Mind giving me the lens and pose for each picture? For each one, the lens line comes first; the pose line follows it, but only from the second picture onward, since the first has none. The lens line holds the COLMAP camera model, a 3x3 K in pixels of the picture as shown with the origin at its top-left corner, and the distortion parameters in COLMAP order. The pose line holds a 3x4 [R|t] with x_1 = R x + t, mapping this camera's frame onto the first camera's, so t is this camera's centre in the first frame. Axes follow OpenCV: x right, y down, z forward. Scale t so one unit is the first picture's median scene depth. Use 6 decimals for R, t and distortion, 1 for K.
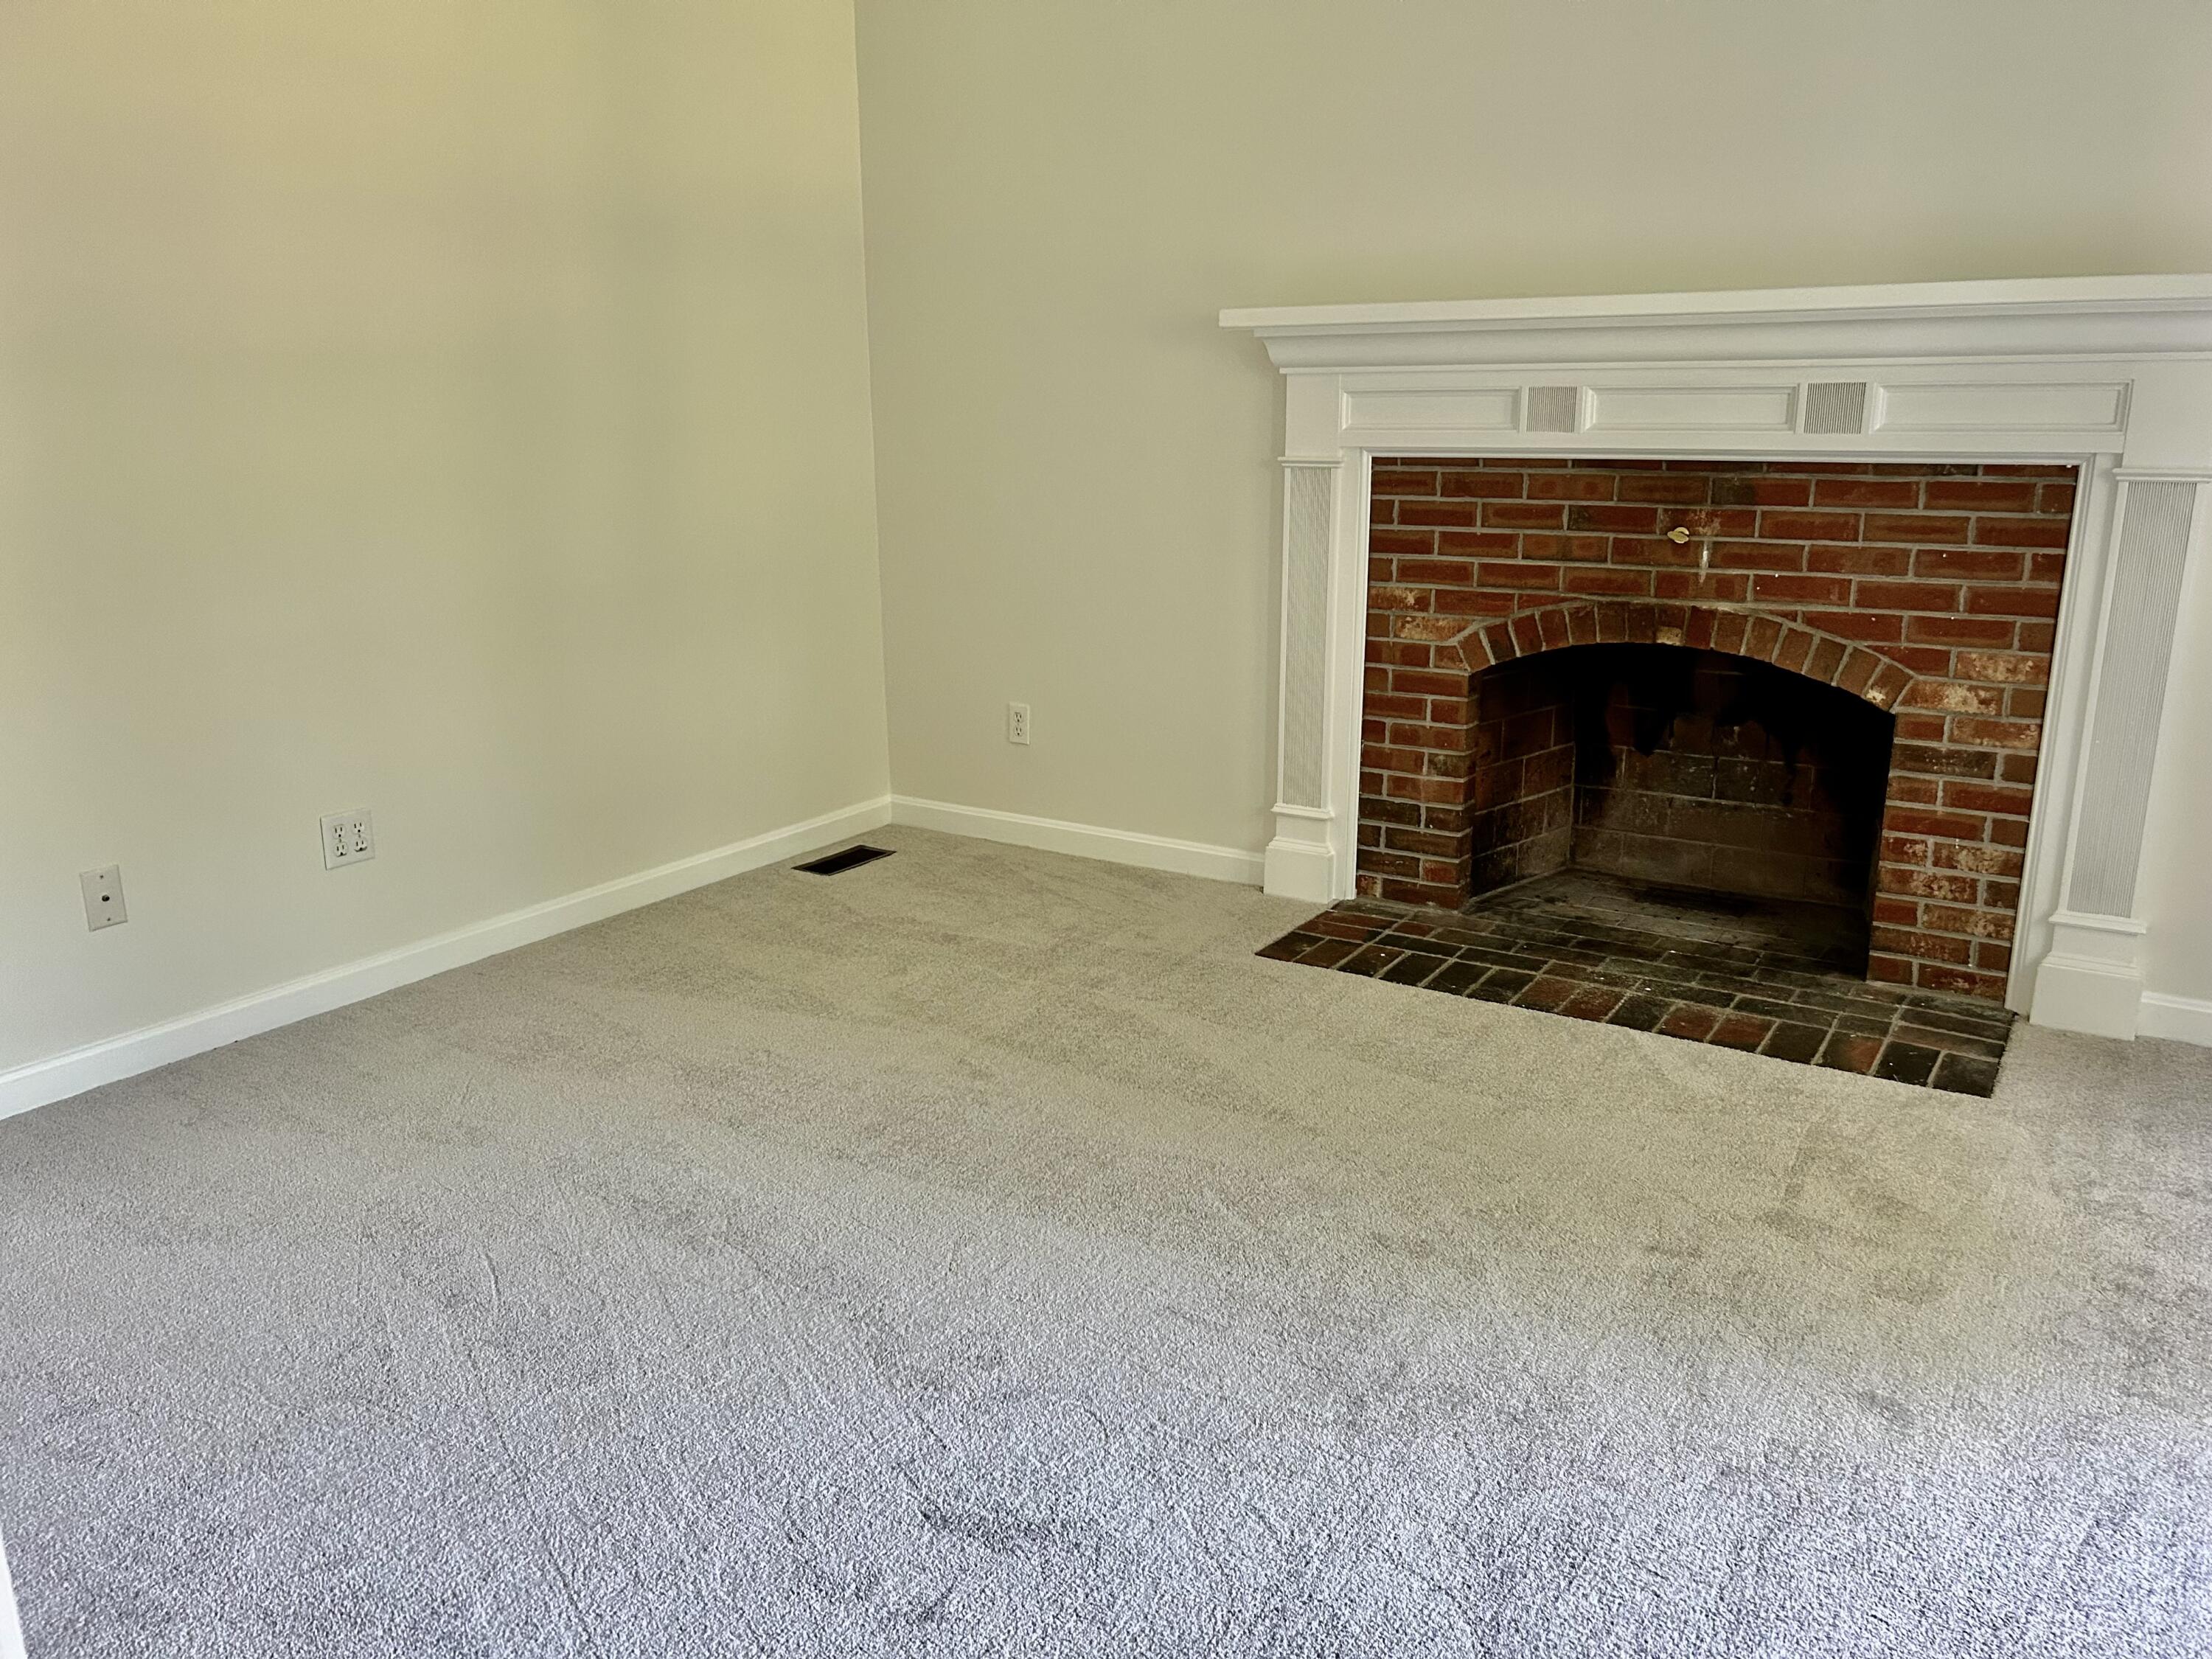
lens RADIAL K [[1696.2, 0, 1111.1], [0, 1696.2, 833.9], [0, 0, 1]] dist [0.080561, -0.101634]
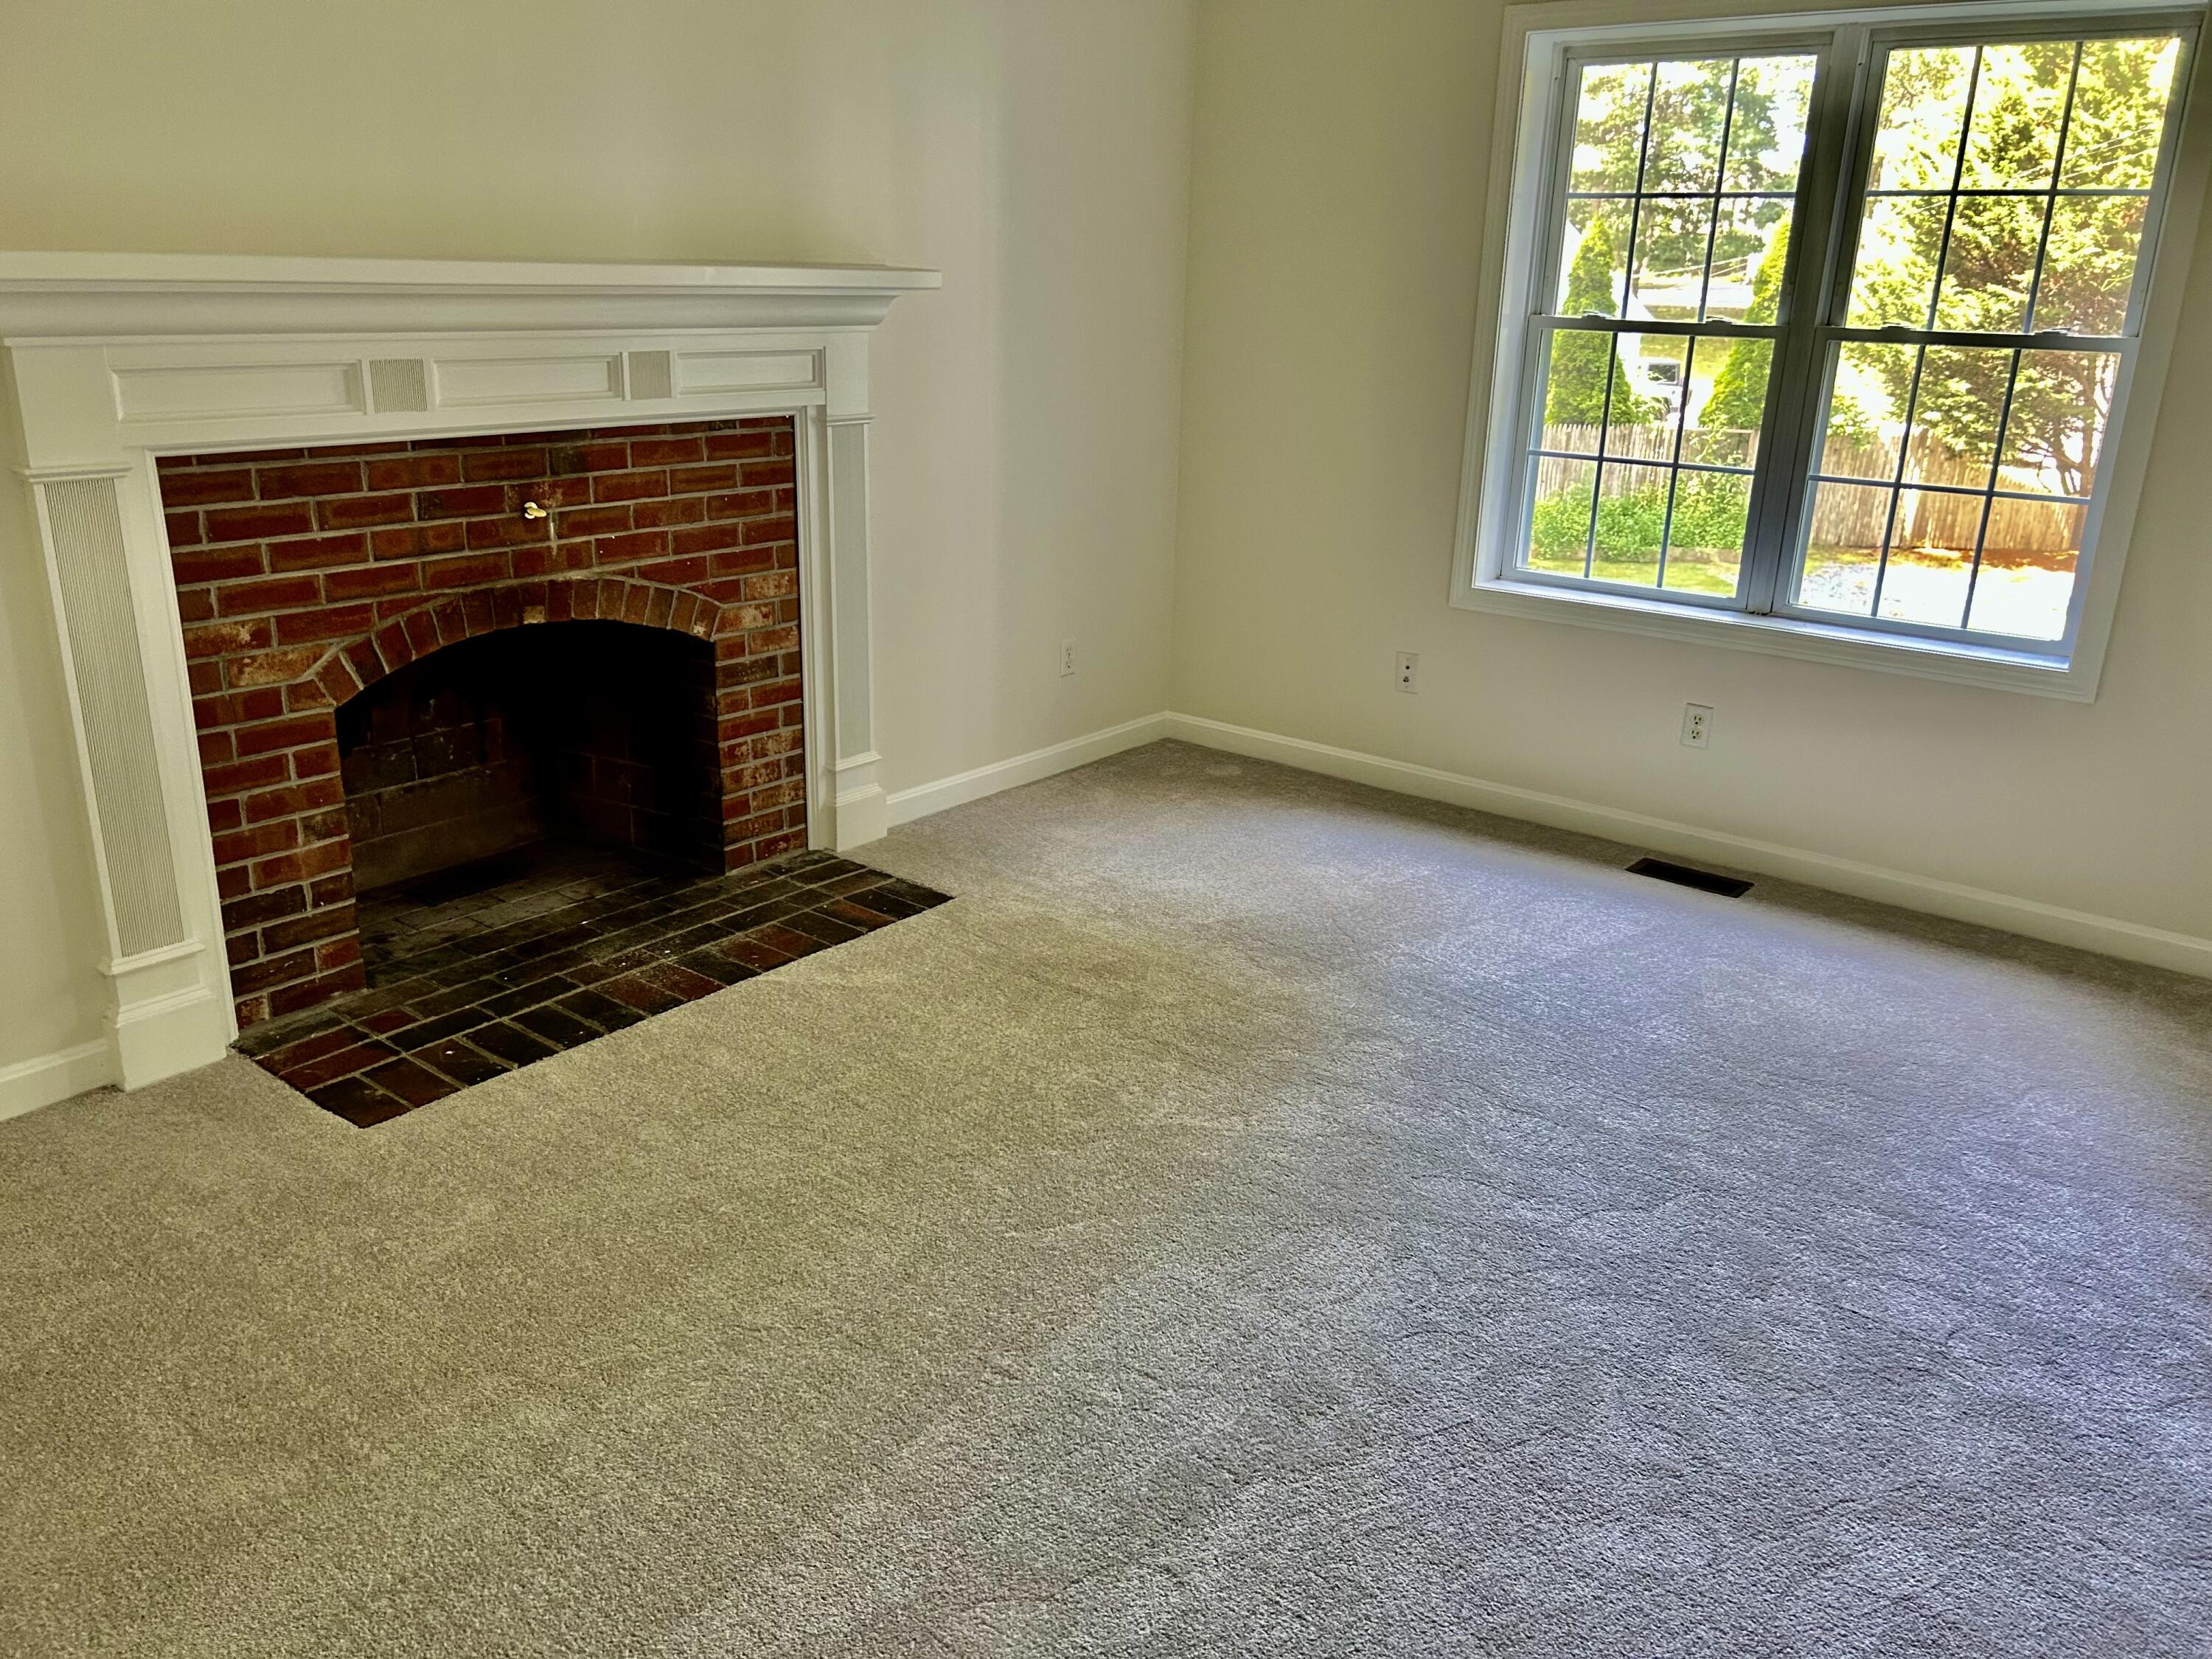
lens RADIAL K [[1696.2, 0, 1111.1], [0, 1696.2, 833.9], [0, 0, 1]] dist [0.080561, -0.101634]
pose [[0.095848, -0.312197, 0.945170, -0.600311], [0.228247, 0.931135, 0.284414, -0.203325], [-0.968874, 0.188472, 0.160506, 0.559956]]
